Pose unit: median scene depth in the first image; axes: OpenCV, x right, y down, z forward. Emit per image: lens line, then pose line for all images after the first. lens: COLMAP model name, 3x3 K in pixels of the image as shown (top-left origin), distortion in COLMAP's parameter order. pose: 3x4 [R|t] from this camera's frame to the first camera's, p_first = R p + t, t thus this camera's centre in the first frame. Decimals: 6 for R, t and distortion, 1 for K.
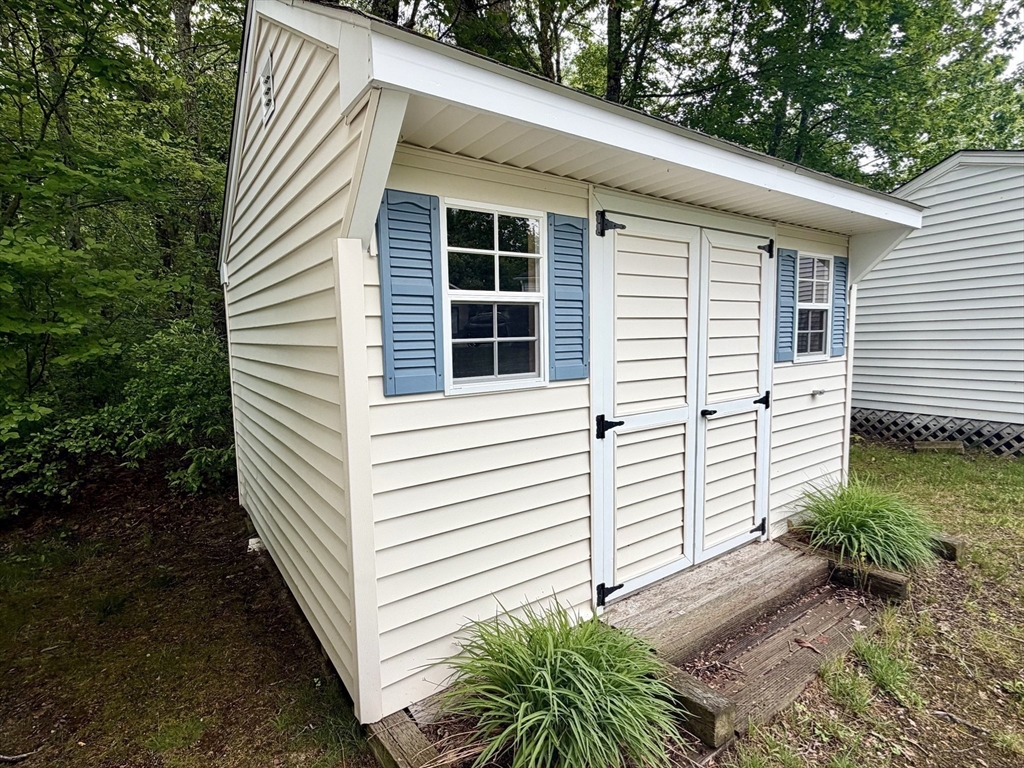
lens RADIAL K [[513.5, 0, 512.2], [0, 513.5, 383.7], [0, 0, 1]] dist [0.001897, 0.000291]
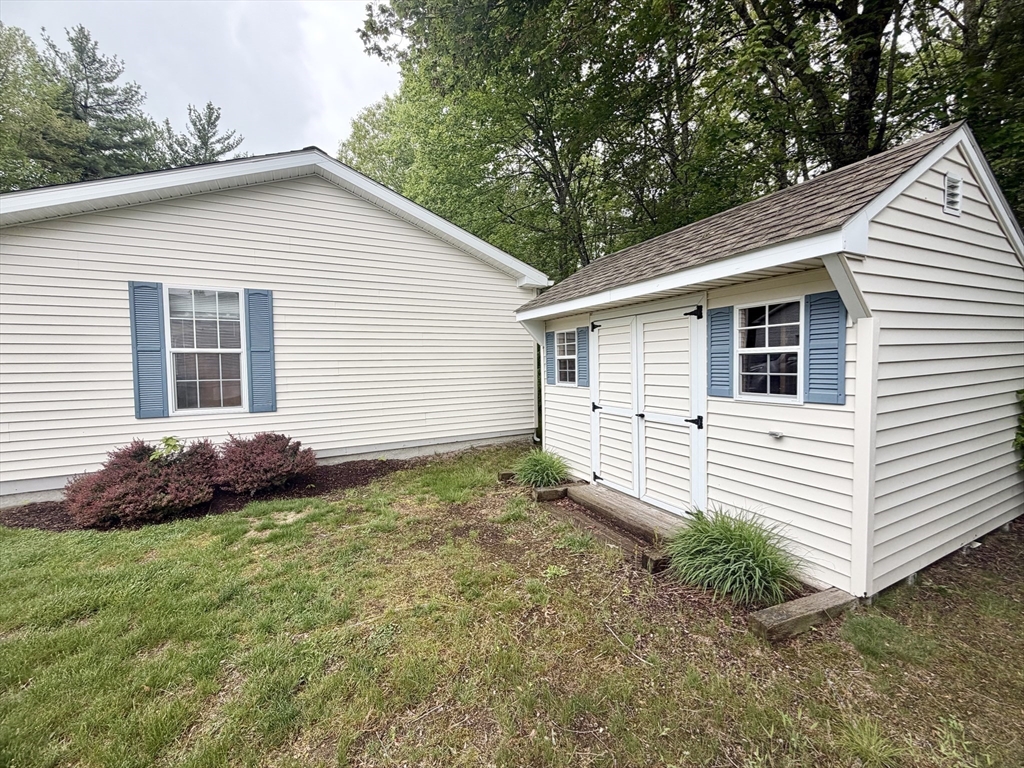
lens RADIAL K [[413.3, 0, 512.4], [0, 413.3, 380.4], [0, 0, 1]] dist [0.001199, 0.001004]
pose [[-0.152063, 0.067564, -0.986059, 2.171515], [-0.068803, 0.994517, 0.078754, -0.172427], [0.985973, 0.079820, -0.146581, 0.883773]]
